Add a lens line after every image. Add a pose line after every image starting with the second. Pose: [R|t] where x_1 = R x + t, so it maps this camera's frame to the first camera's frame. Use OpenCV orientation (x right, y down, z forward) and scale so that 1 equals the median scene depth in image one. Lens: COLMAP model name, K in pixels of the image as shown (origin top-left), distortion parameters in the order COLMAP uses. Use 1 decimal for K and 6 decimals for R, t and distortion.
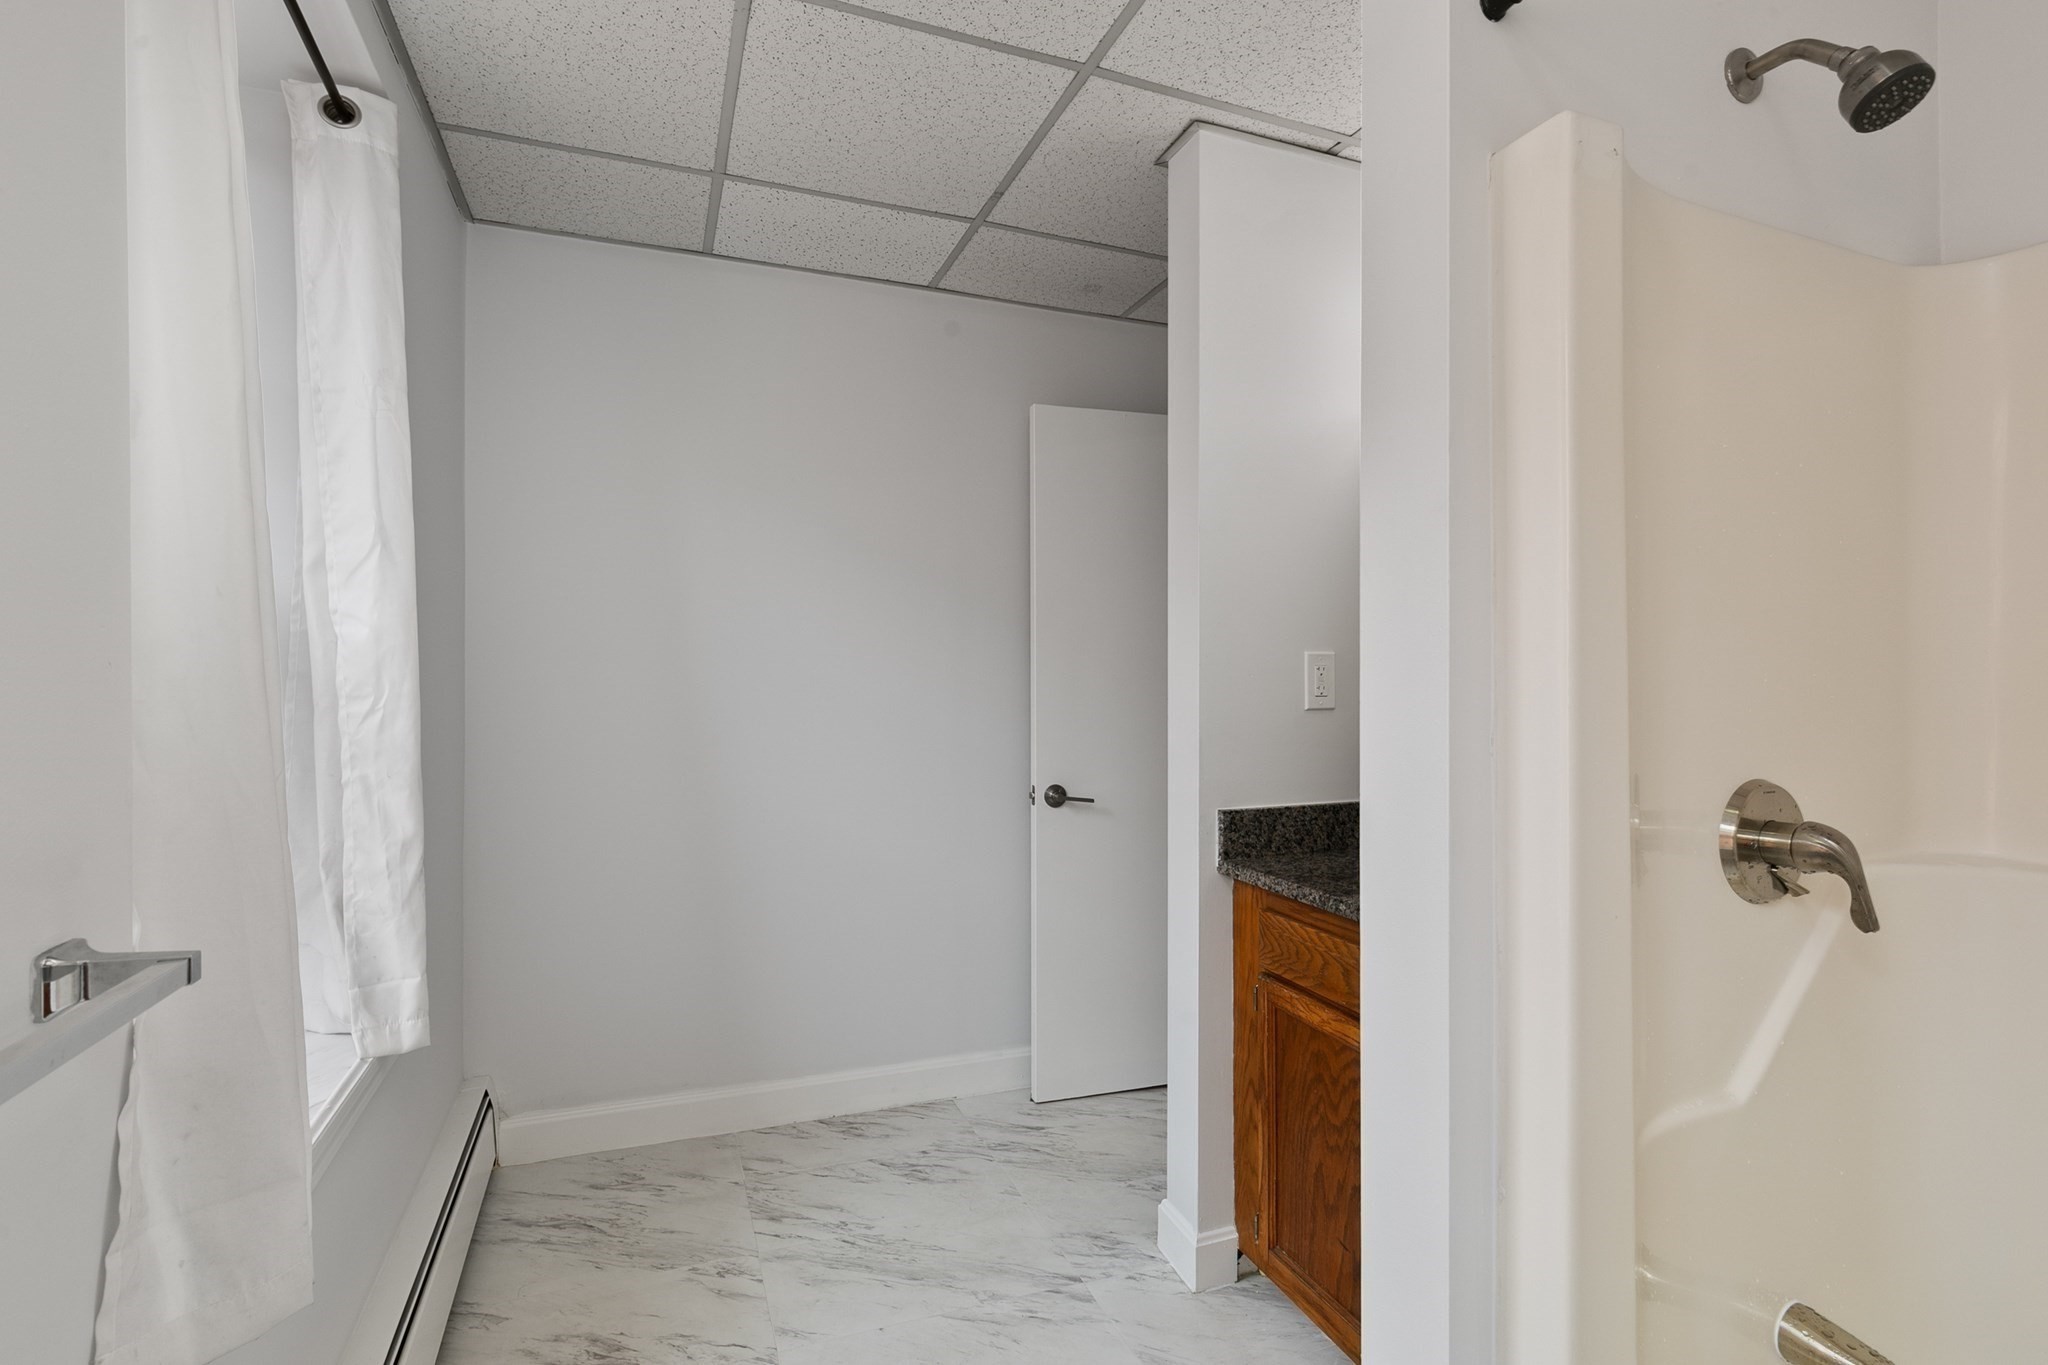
lens RADIAL K [[936.6, 0, 1030.5], [0, 936.6, 671.3], [0, 0, 1]] dist [0.001113, -0.001278]
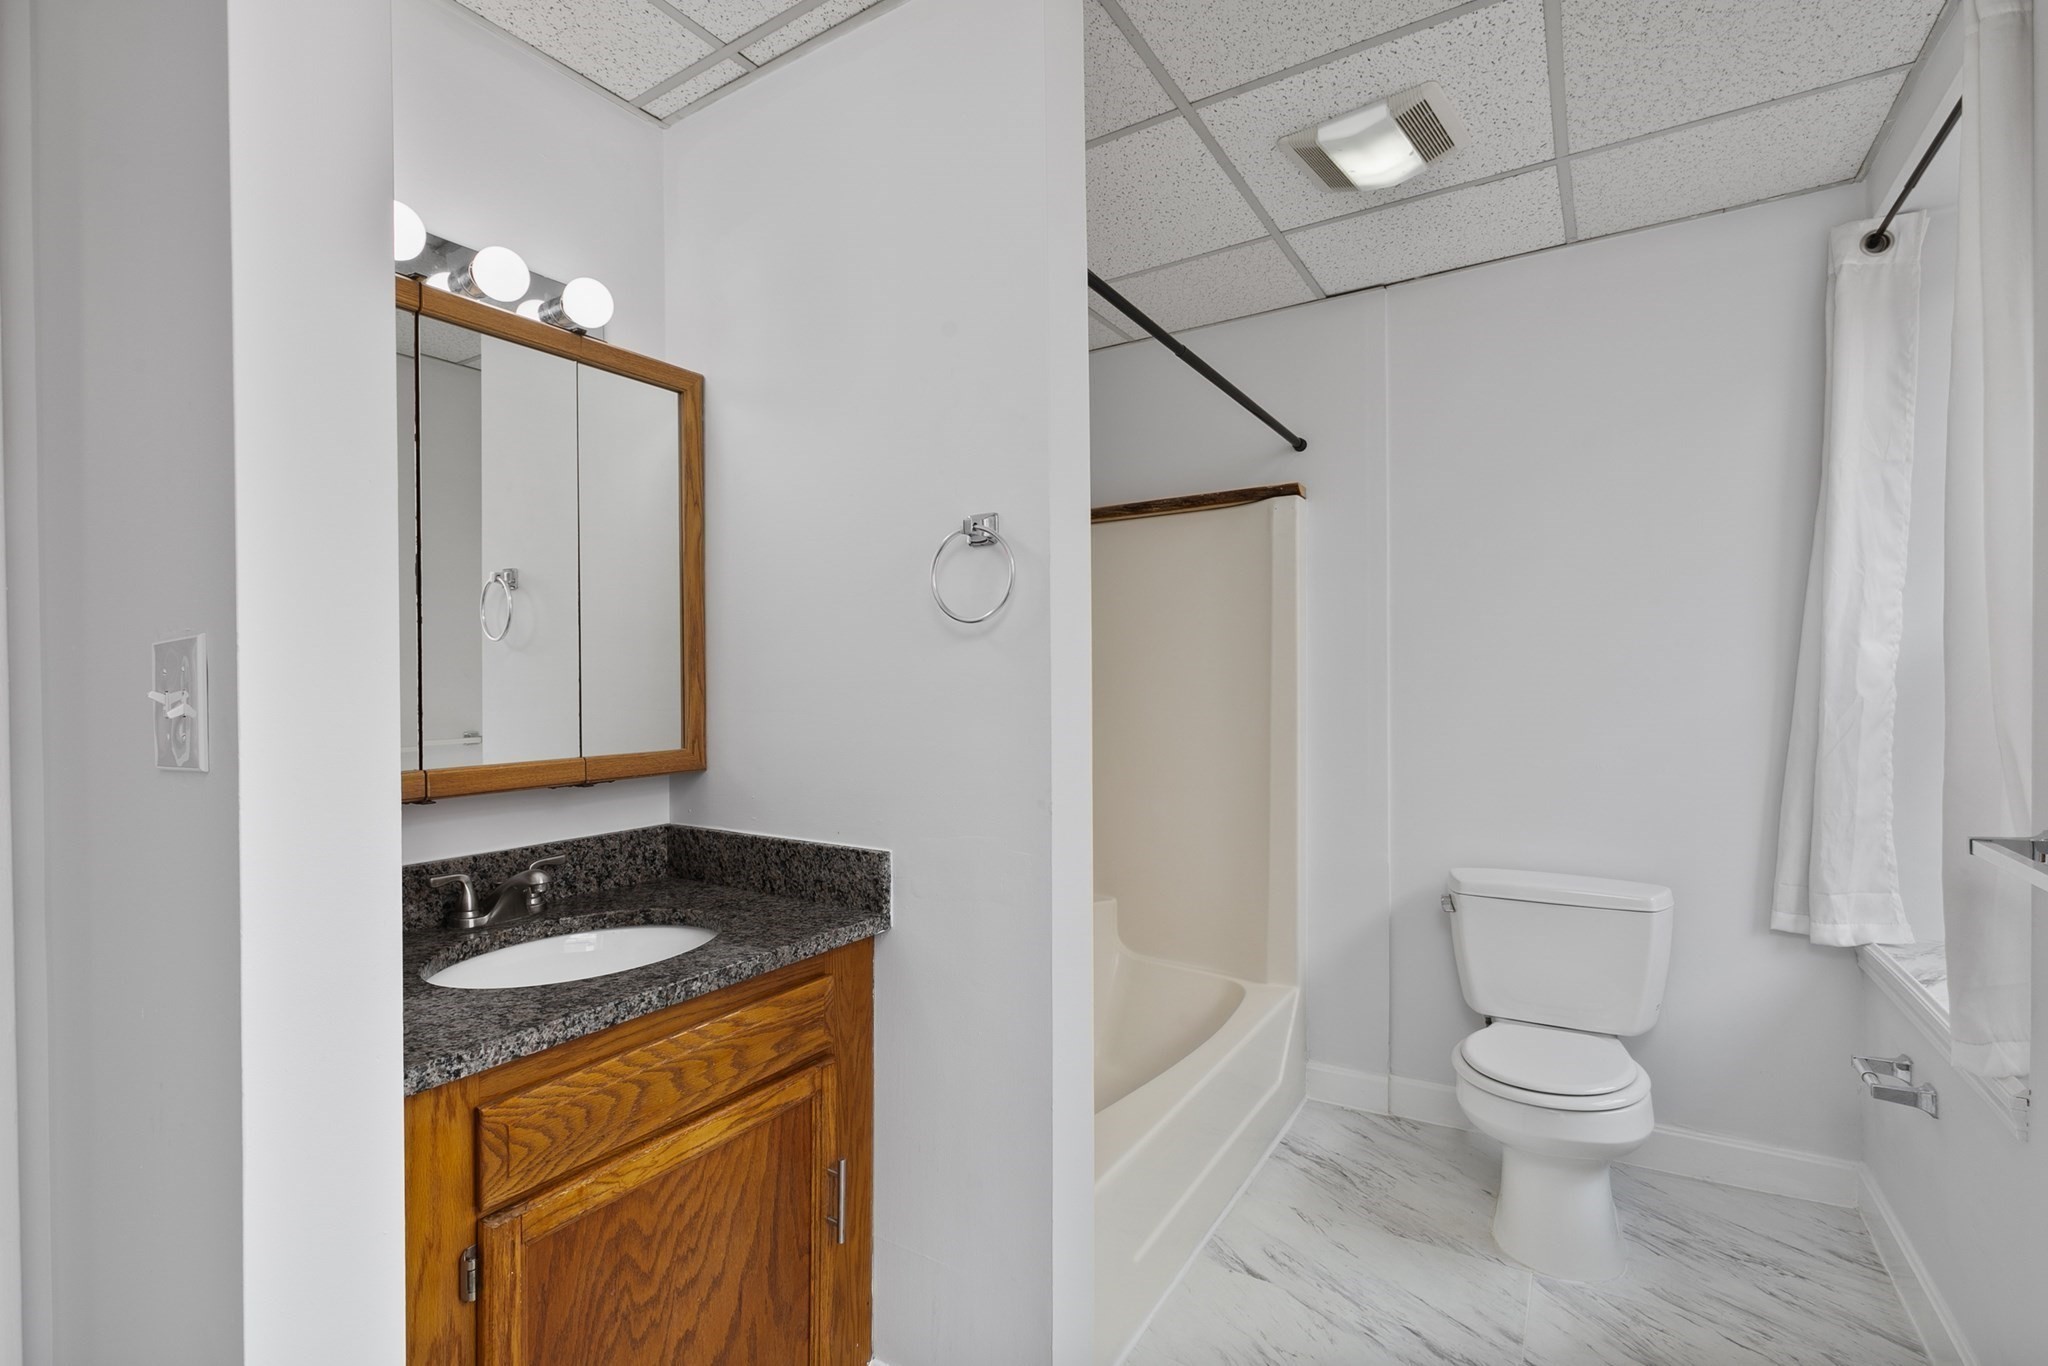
lens RADIAL K [[936.6, 0, 1021.6], [0, 936.6, 687.0], [0, 0, 1]] dist [0.001113, -0.001278]
pose [[-0.587434, -0.007360, 0.809239, -0.428268], [-0.007584, 0.999965, 0.003589, -0.000714], [-0.809237, -0.004028, -0.587469, 1.172179]]
